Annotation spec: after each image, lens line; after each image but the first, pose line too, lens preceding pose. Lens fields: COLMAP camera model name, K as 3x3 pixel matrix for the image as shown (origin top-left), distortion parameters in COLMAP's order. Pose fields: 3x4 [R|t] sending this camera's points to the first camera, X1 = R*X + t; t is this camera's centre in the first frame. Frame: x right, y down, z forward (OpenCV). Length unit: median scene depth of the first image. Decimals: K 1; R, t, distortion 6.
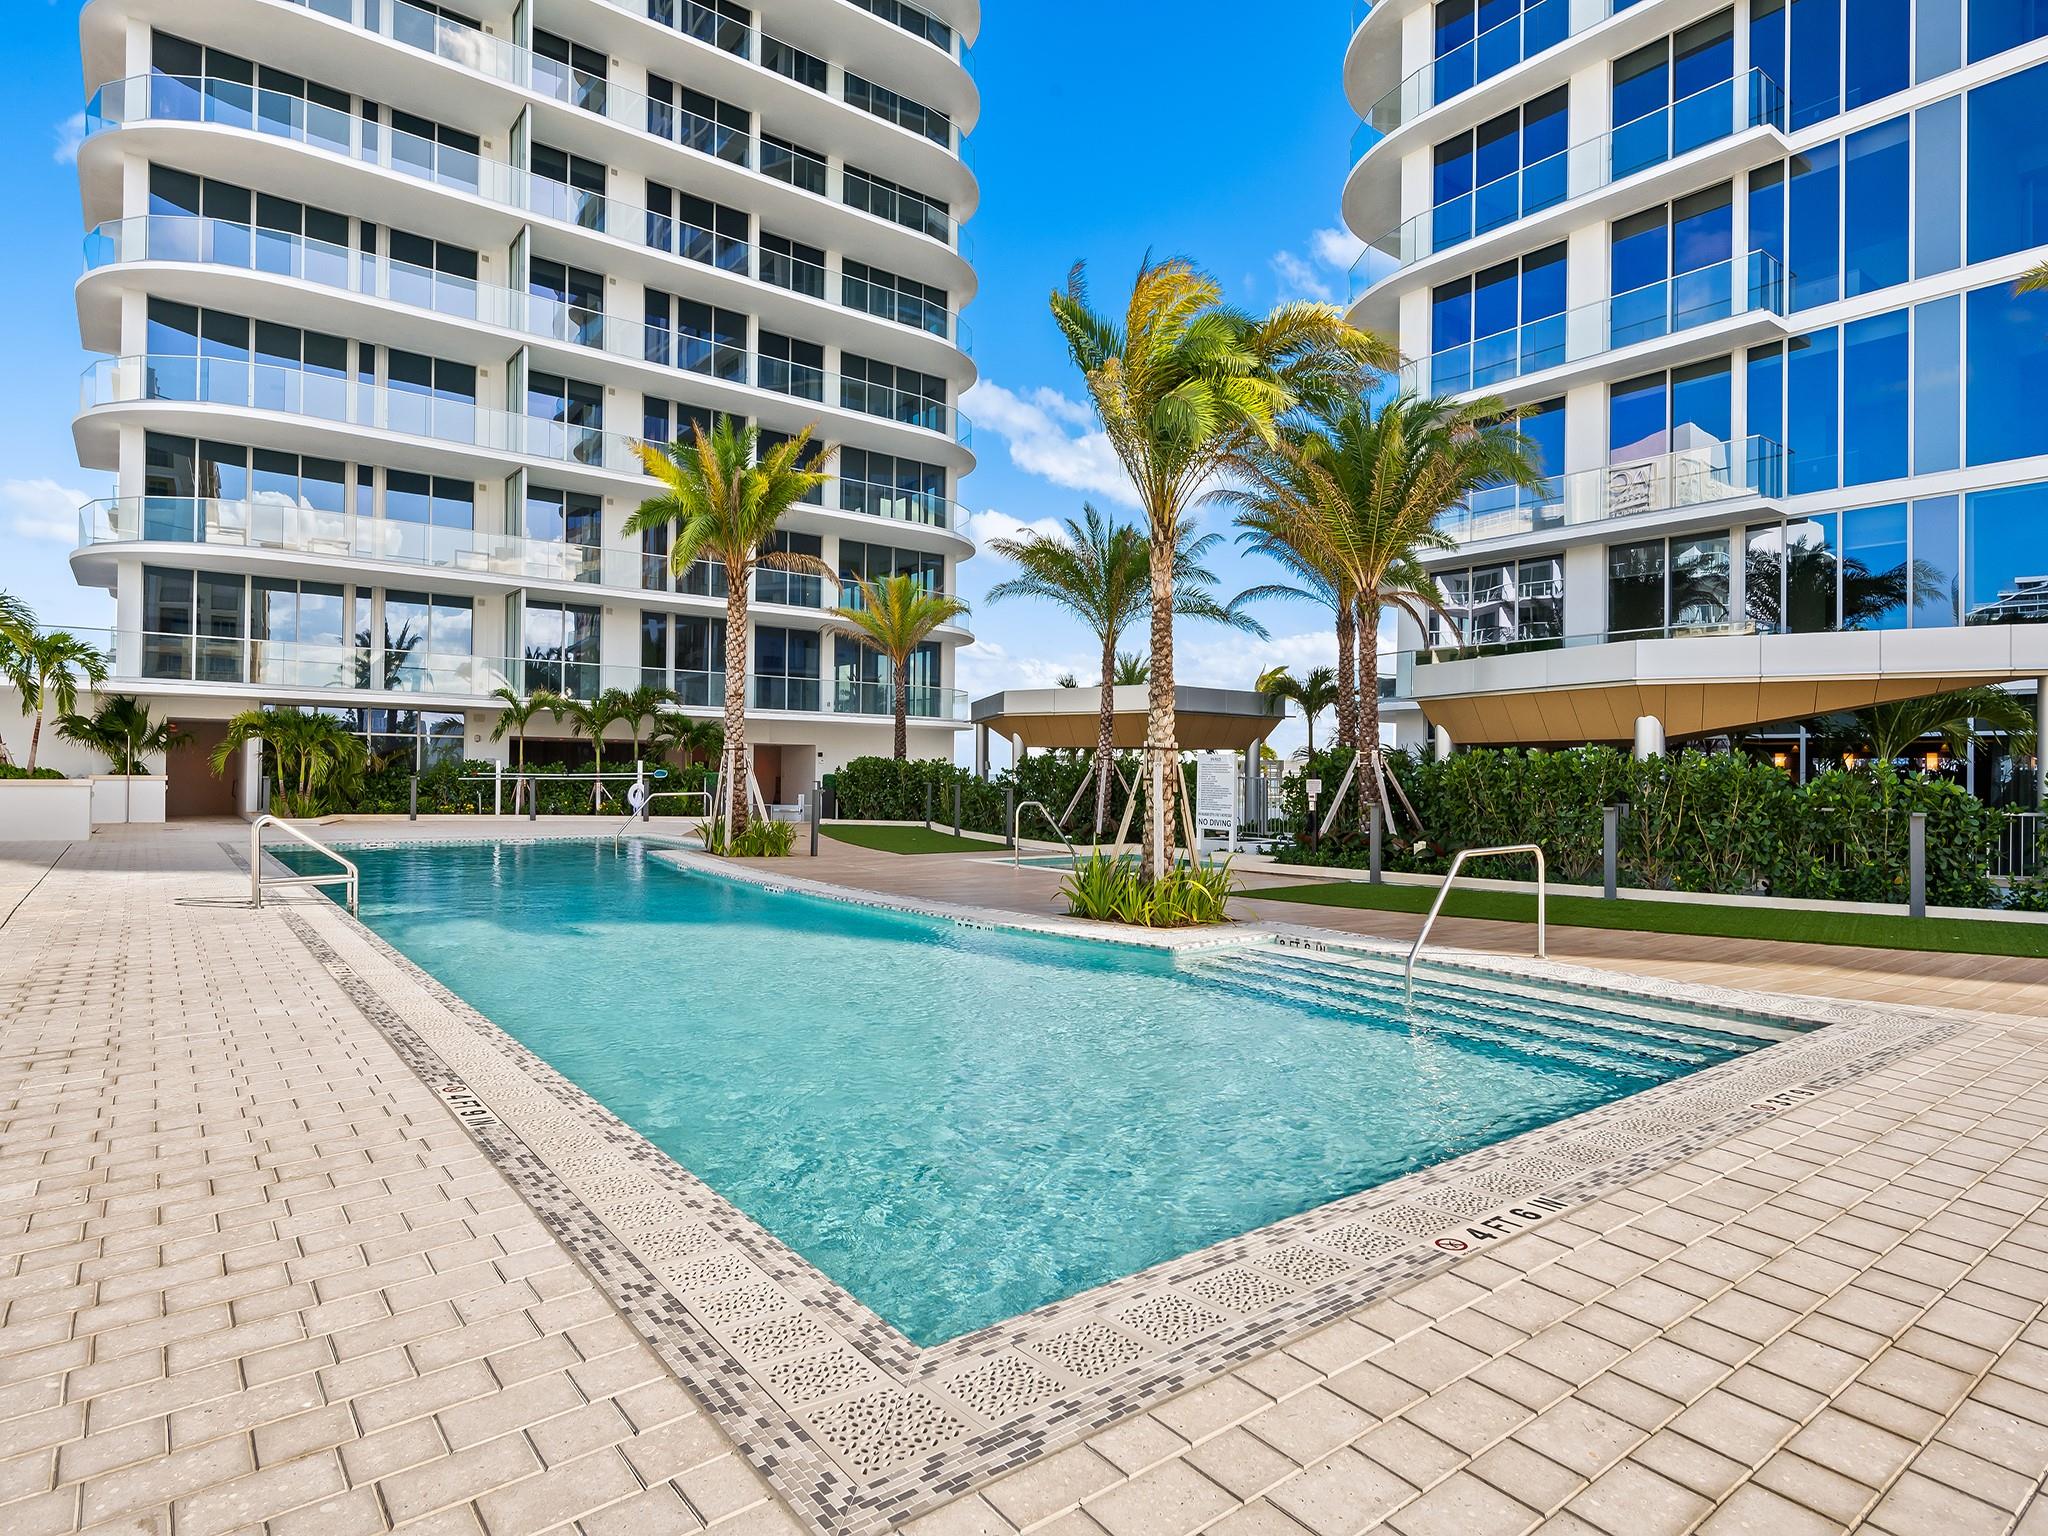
lens RADIAL K [[1115.1, 0, 1018.6], [0, 1115.1, 765.9], [0, 0, 1]] dist [0.000179, 0.000005]
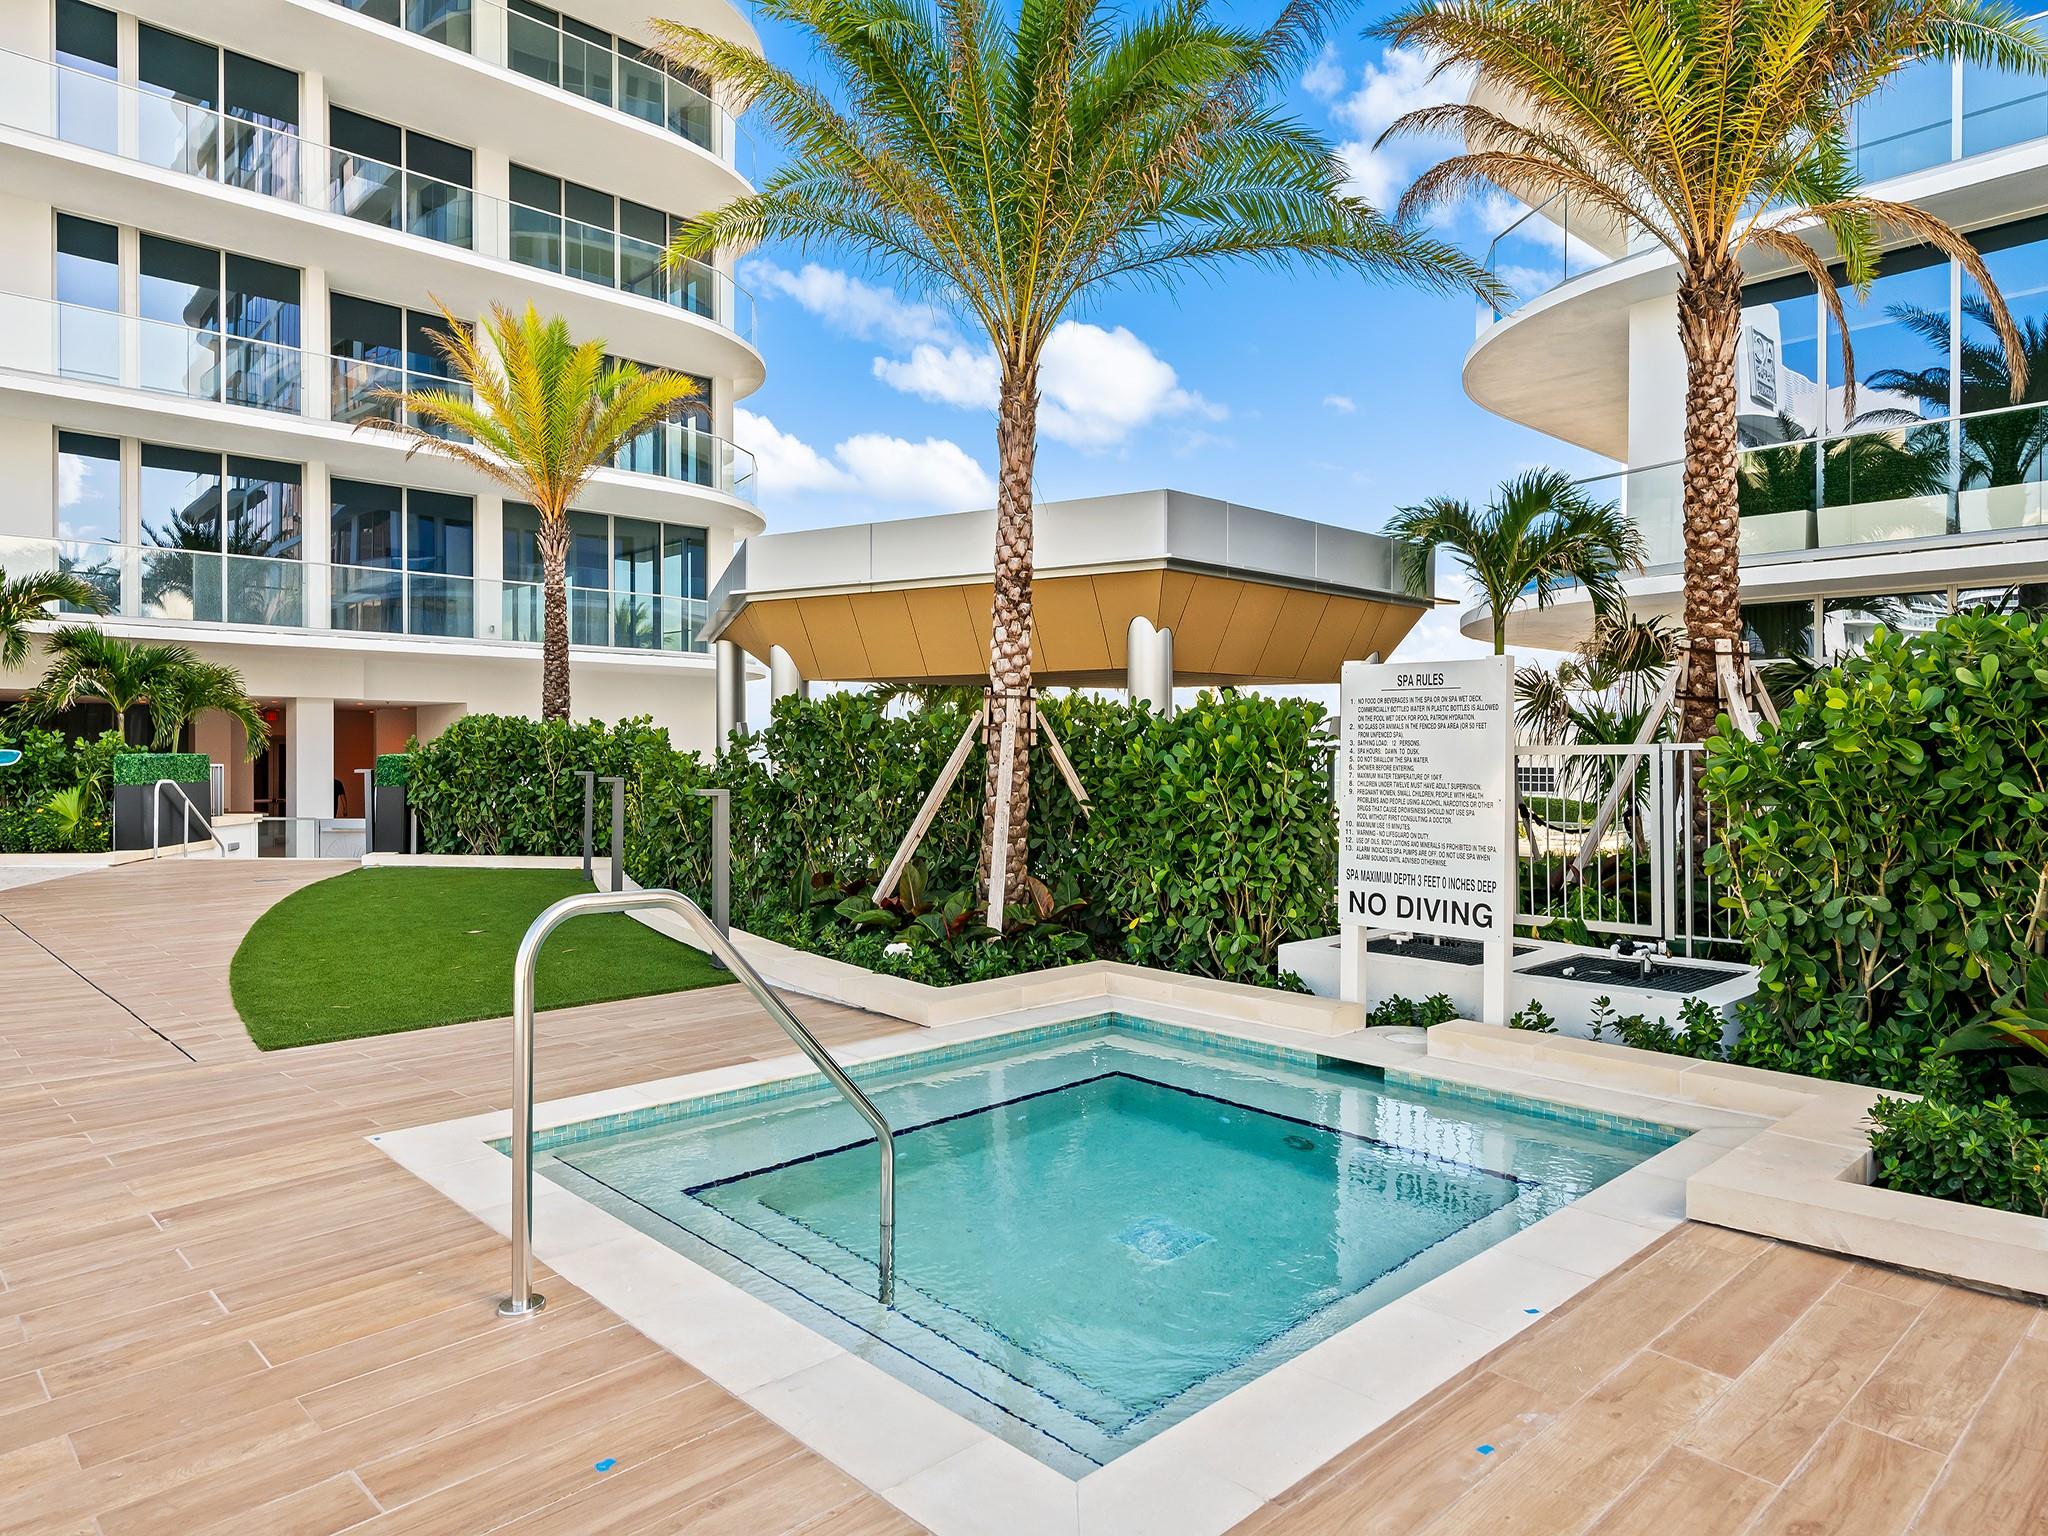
lens RADIAL K [[1311.3, 0, 1023.3], [0, 1311.3, 757.7], [0, 0, 1]] dist [-0.001094, -0.000043]
pose [[0.994038, -0.012844, 0.108274, 0.034706], [0.011689, 0.999868, 0.011295, 0.006843], [-0.108404, -0.009962, 0.994057, 0.548866]]
